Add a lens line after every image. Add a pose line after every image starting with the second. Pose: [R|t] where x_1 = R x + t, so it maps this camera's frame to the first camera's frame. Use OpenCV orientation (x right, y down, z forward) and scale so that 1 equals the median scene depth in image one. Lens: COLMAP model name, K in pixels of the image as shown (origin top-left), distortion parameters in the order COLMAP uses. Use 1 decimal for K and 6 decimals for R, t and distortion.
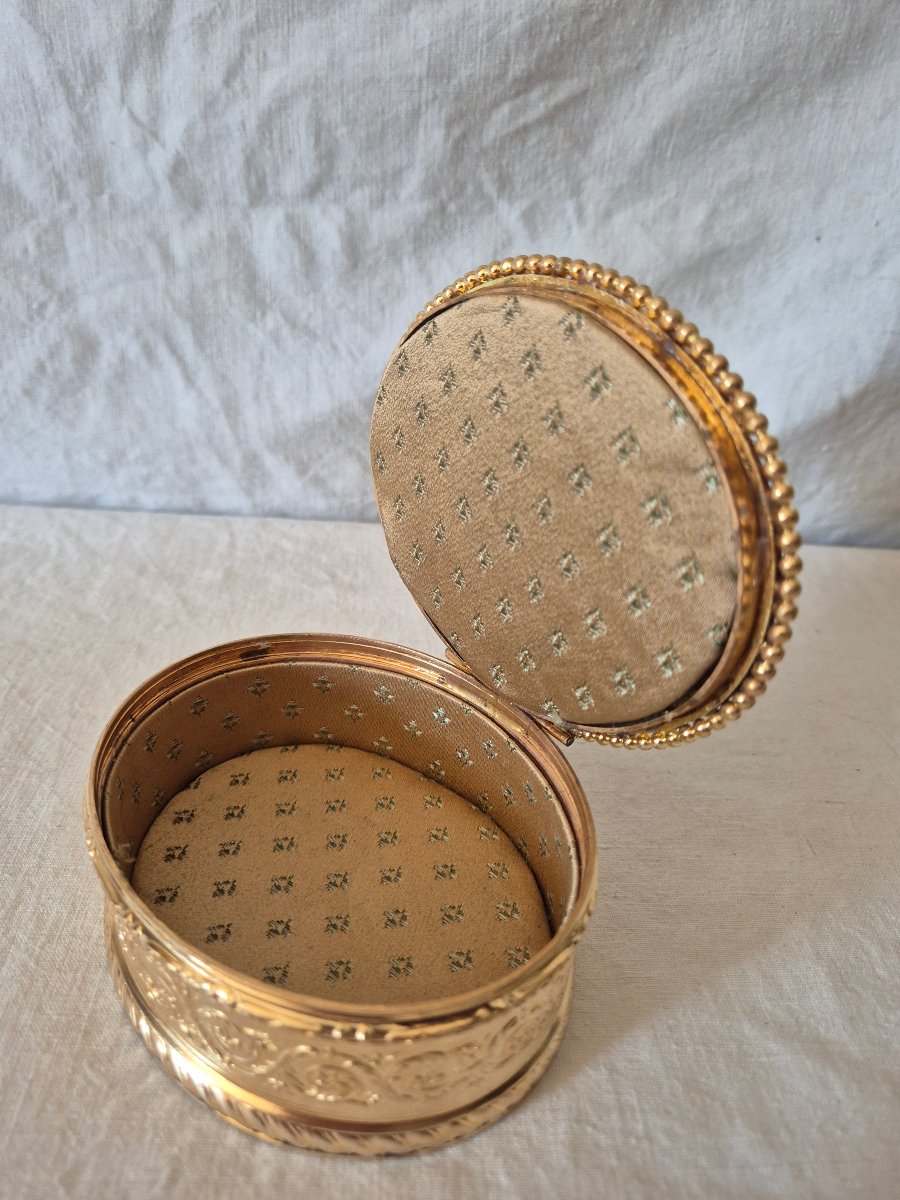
lens RADIAL K [[851.2, 0, 453.9], [0, 851.2, 600.7], [0, 0, 1]] dist [0.028104, -0.034482]
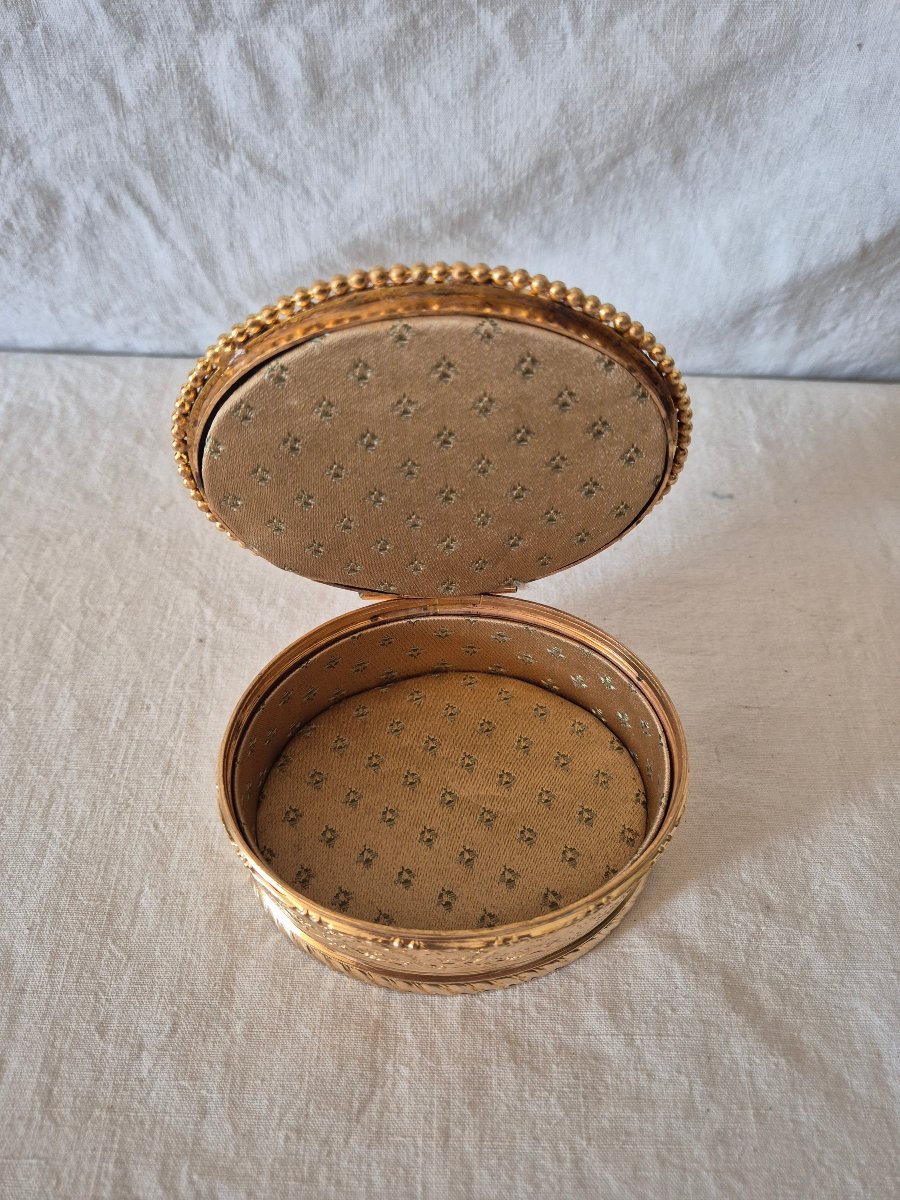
lens RADIAL K [[851.2, 0, 459.4], [0, 851.2, 591.4], [0, 0, 1]] dist [0.028104, -0.034482]
pose [[0.996836, 0.019846, -0.076966, 0.109678], [0.009336, 0.932392, 0.361327, -0.233877], [0.078933, -0.360903, 0.929257, -0.008260]]
